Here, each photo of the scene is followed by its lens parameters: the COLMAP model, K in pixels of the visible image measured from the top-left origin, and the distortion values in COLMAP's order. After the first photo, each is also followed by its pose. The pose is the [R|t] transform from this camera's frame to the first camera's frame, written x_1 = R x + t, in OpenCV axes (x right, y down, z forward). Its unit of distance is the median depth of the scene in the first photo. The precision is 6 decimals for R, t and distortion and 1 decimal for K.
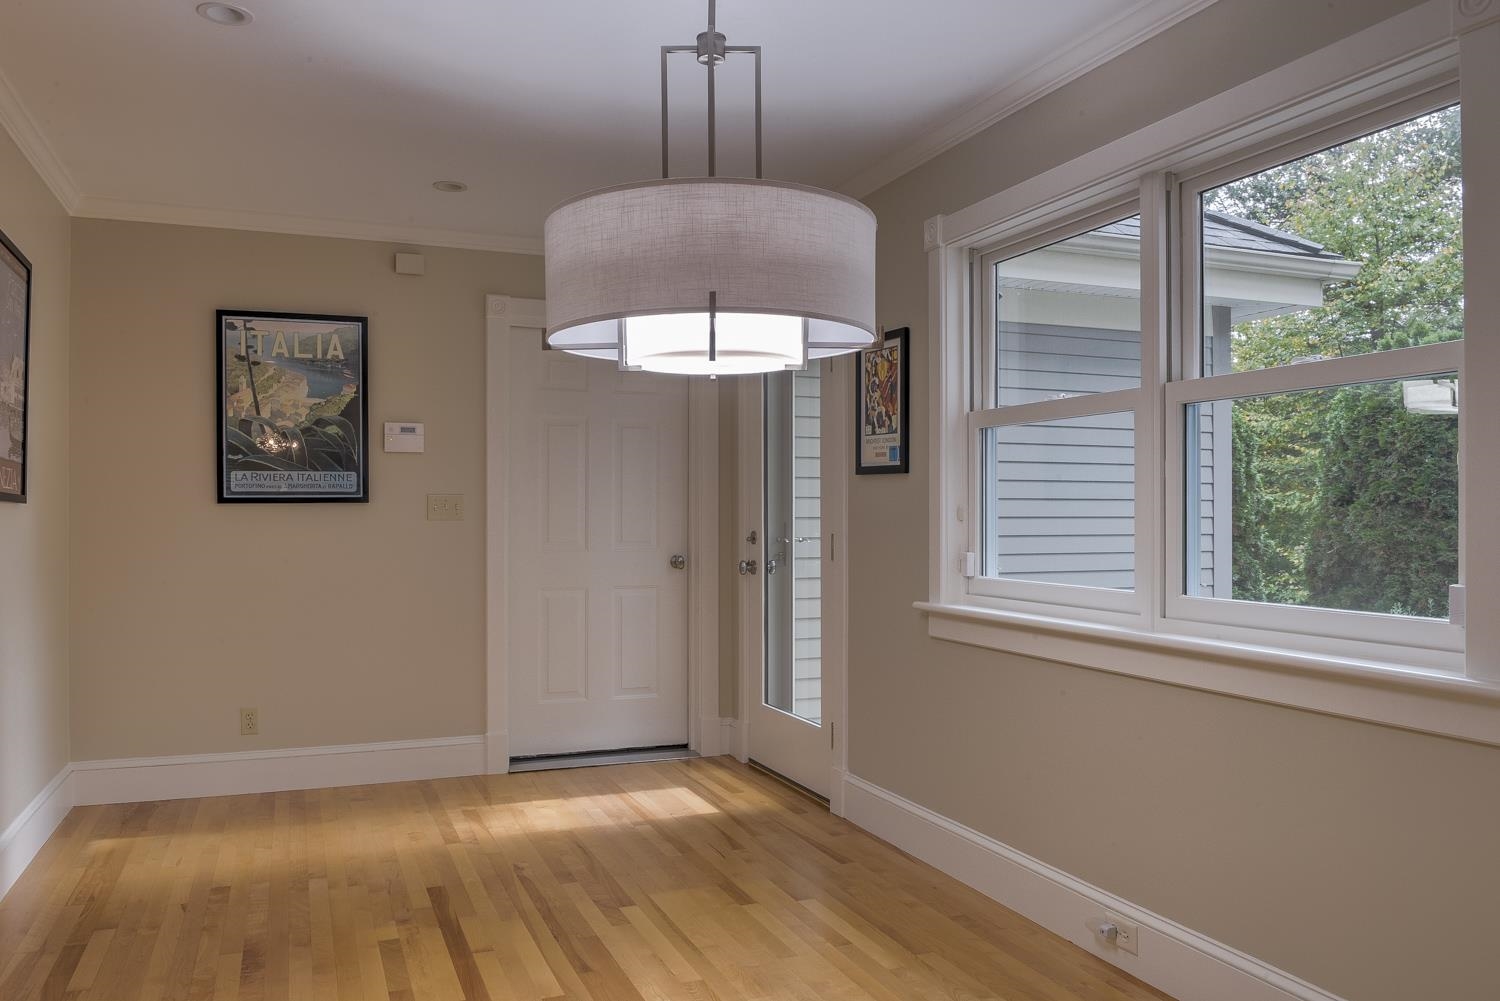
lens RADIAL K [[1144.5, 0, 755.3], [0, 1144.5, 504.3], [0, 0, 1]] dist [-0.031212, -0.004952]
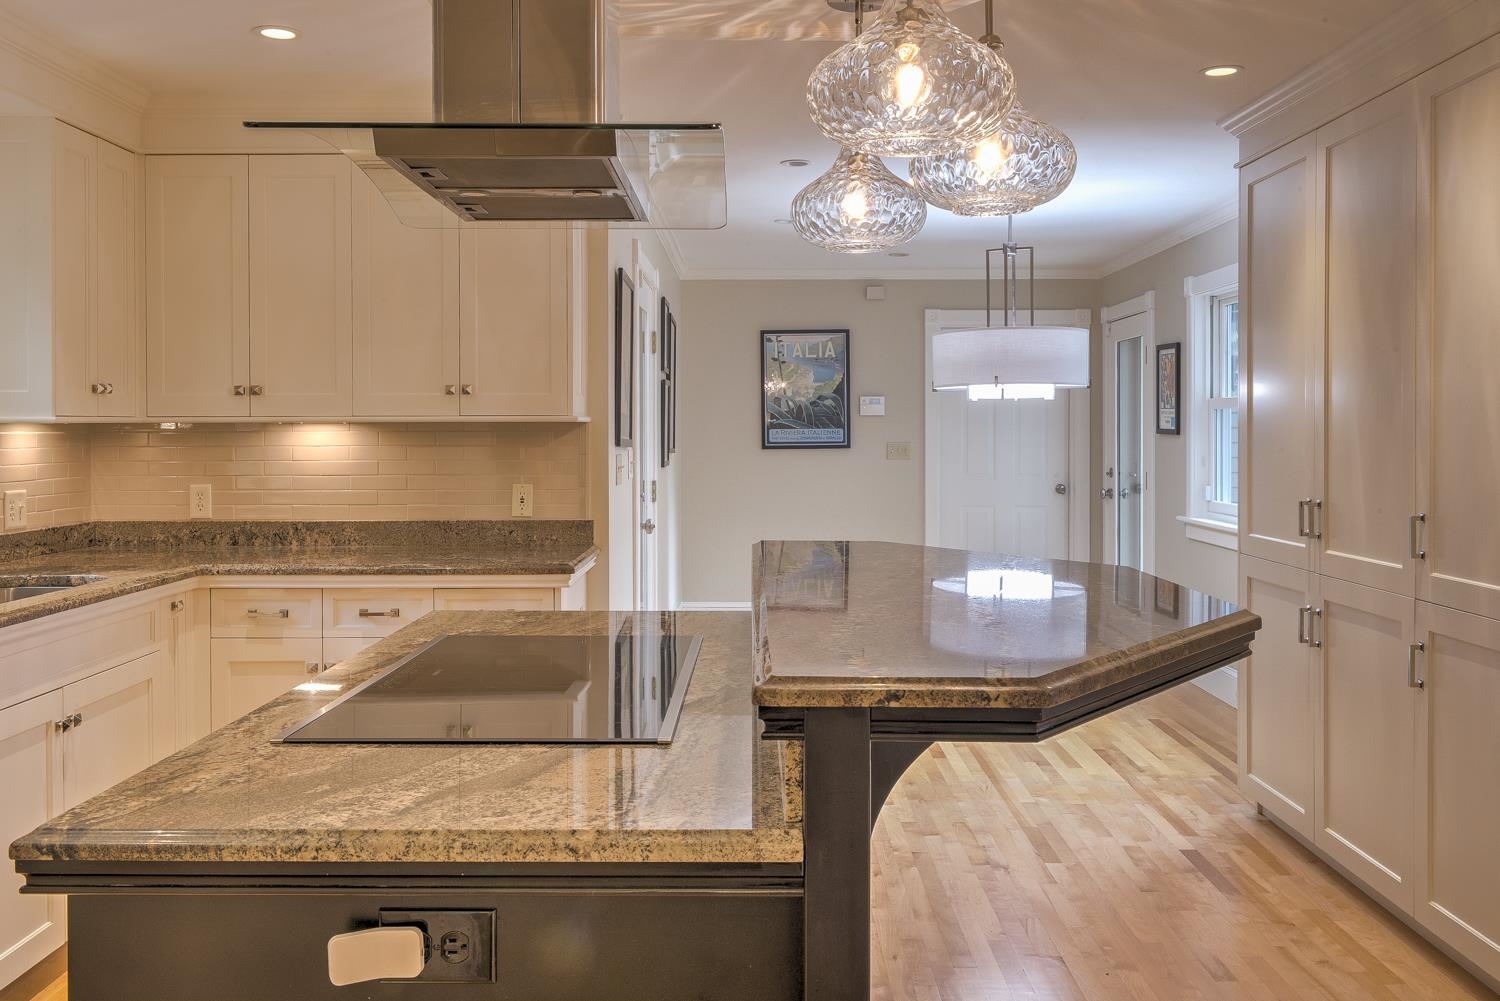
lens RADIAL K [[1353.2, 0, 765.7], [0, 1353.2, 451.4], [0, 0, 1]] dist [0.000588, -0.006933]
pose [[0.929579, 0.005178, -0.368587, 0.242787], [0.003354, 0.999741, 0.022502, -0.040372], [0.368608, -0.022154, 0.929321, -0.786792]]
